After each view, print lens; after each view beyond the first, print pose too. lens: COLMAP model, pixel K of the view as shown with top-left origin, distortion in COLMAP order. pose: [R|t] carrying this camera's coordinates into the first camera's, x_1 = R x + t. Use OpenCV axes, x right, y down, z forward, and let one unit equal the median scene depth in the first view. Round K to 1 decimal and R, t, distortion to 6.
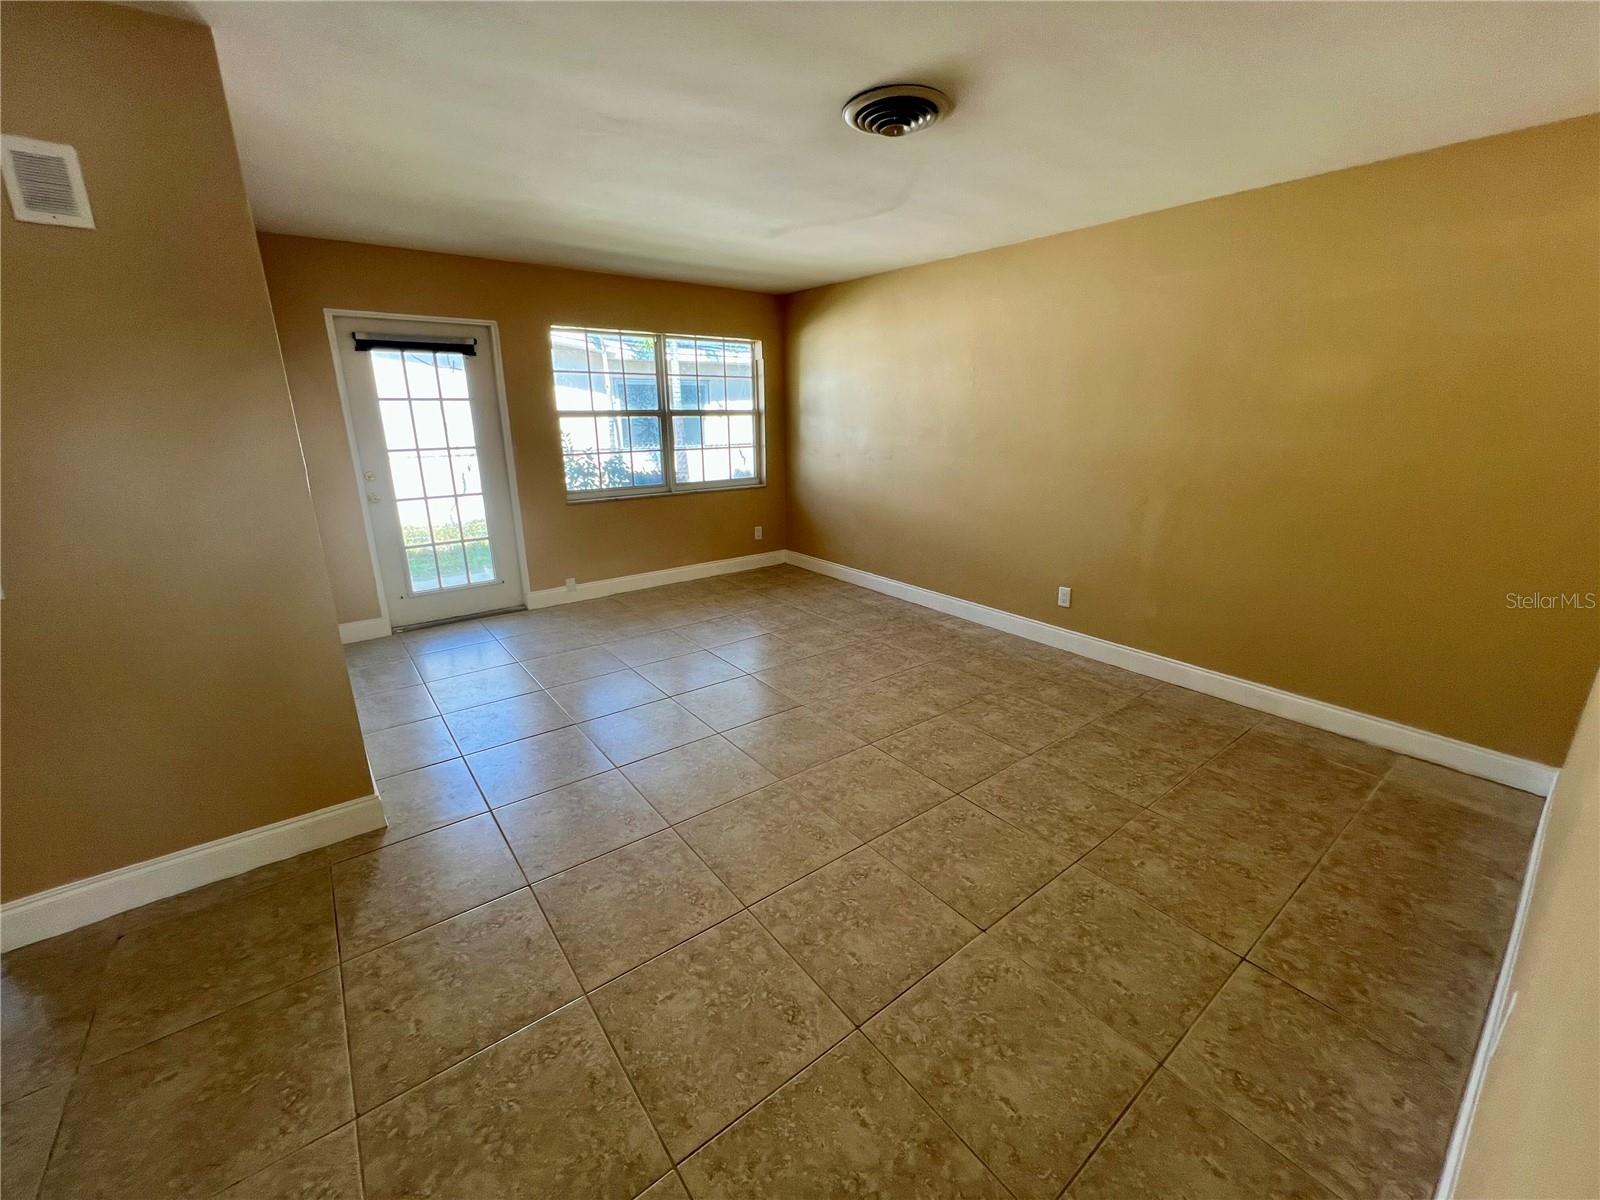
lens RADIAL K [[645.0, 0, 799.3], [0, 645.0, 593.8], [0, 0, 1]] dist [-0.001882, 0.000535]
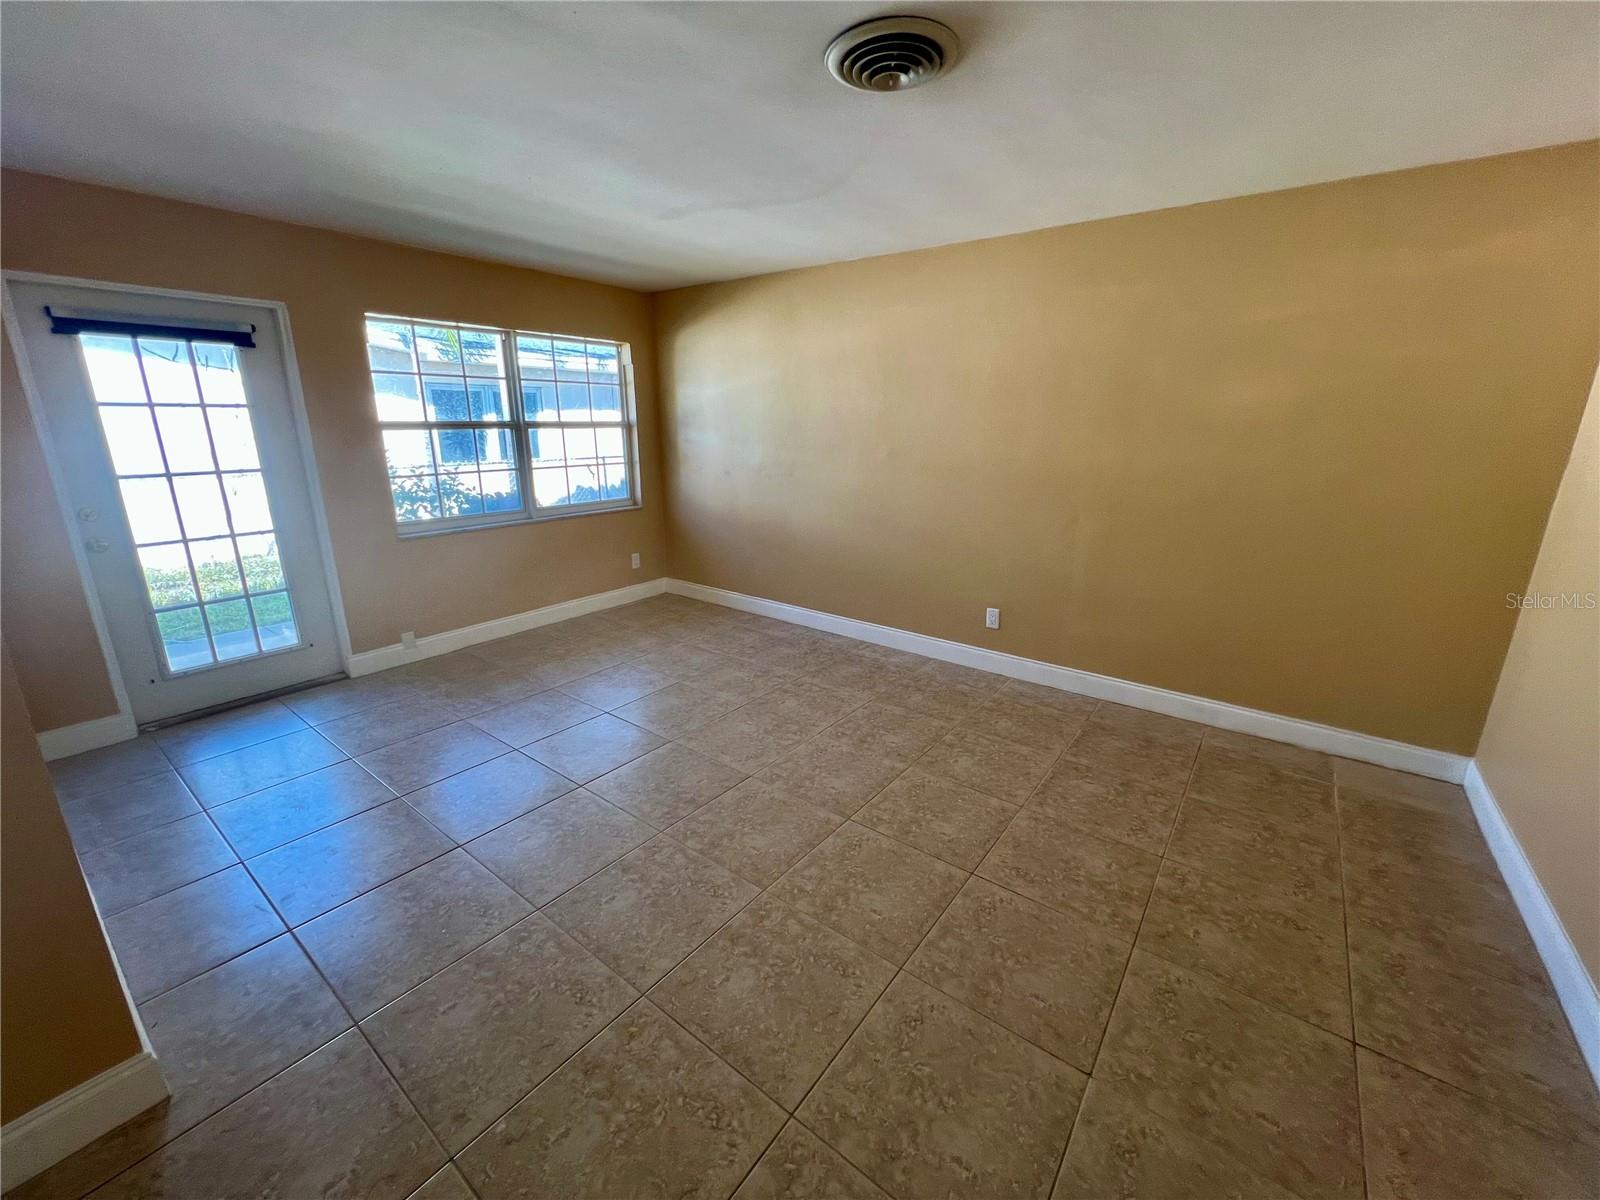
lens RADIAL K [[645.0, 0, 798.7], [0, 645.0, 592.0], [0, 0, 1]] dist [-0.001882, 0.000535]
pose [[0.966083, -0.059189, 0.251357, -0.106205], [0.063808, 0.997909, -0.010259, -0.042303], [-0.250224, 0.025949, 0.967840, 0.138276]]
